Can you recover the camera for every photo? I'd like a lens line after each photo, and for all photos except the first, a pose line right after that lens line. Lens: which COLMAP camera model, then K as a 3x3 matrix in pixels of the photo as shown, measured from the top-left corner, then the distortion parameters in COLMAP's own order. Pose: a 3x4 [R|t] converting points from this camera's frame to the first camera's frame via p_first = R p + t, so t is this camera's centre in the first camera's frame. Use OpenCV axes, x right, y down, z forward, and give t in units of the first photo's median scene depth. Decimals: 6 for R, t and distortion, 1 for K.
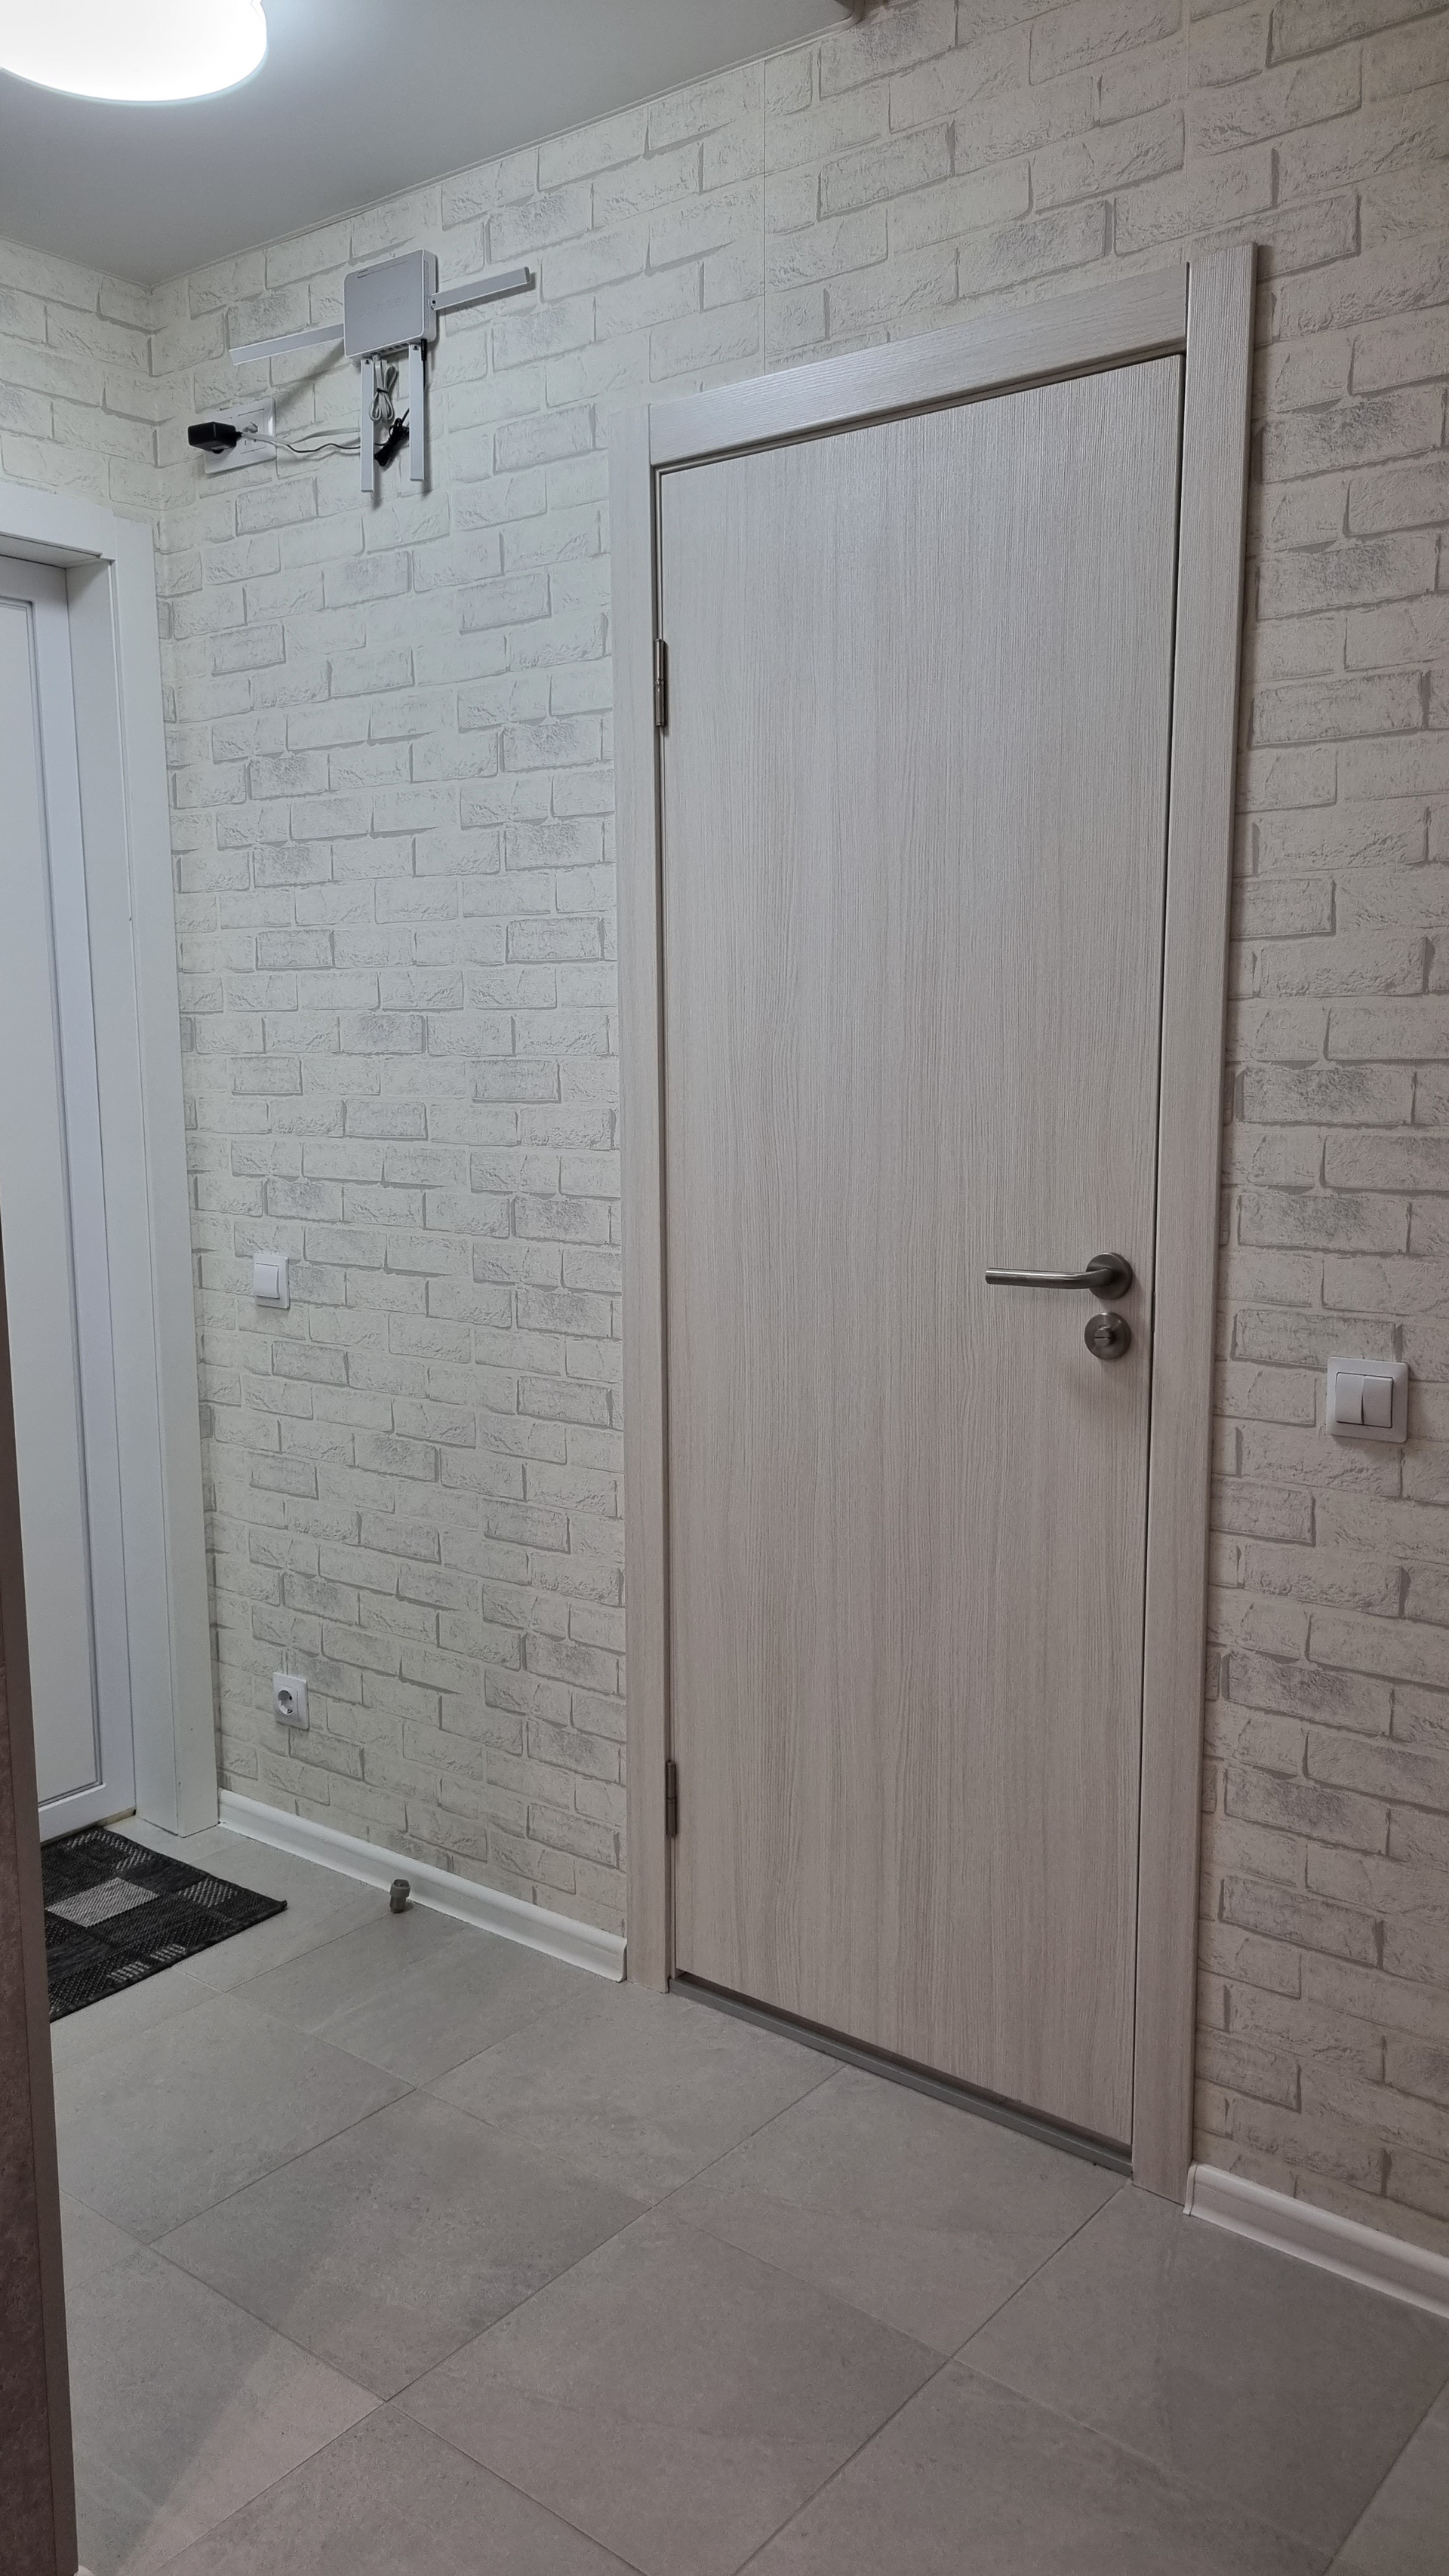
lens RADIAL K [[1953.5, 0, 724.7], [0, 1953.5, 1292.4], [0, 0, 1]] dist [0.044481, 0.000134]
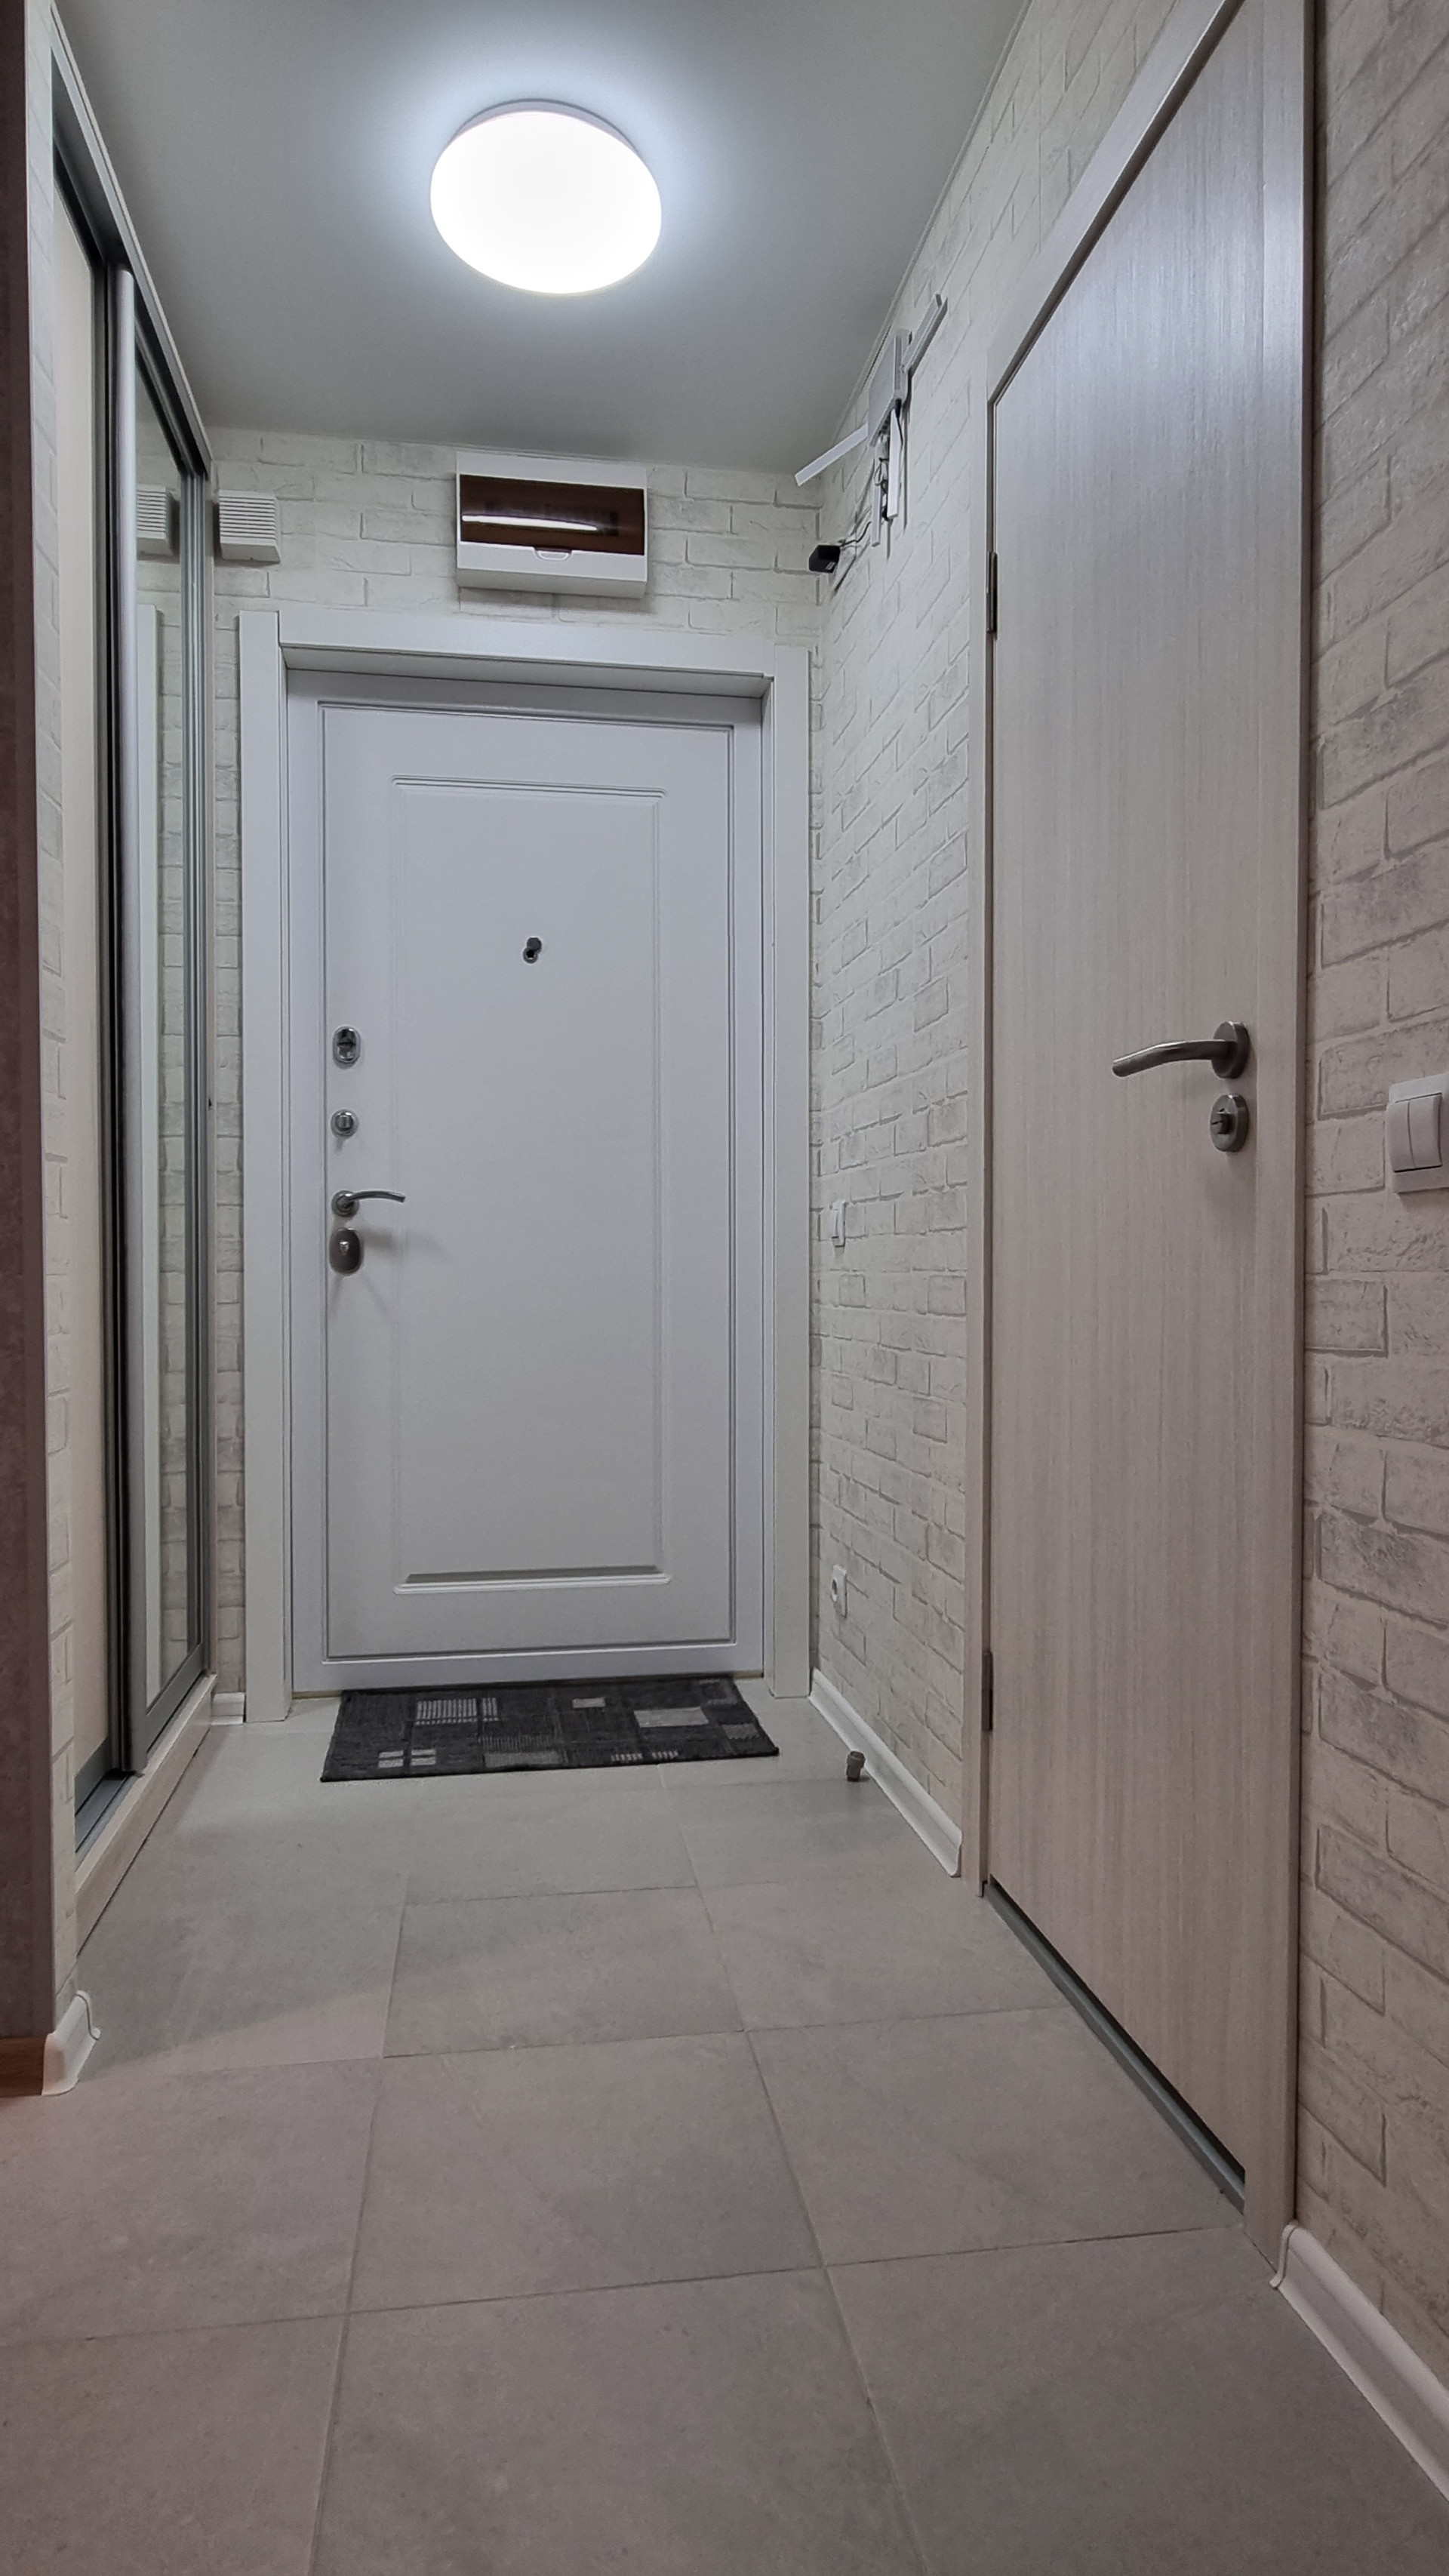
lens RADIAL K [[1497.3, 0, 725.5], [0, 1497.3, 1284.7], [0, 0, 1]] dist [0.004900, -0.000893]
pose [[0.738800, 0.014077, -0.673777, 0.470310], [-0.103237, 0.990345, -0.092509, 0.171874], [0.665970, 0.137905, 0.733121, 0.409546]]
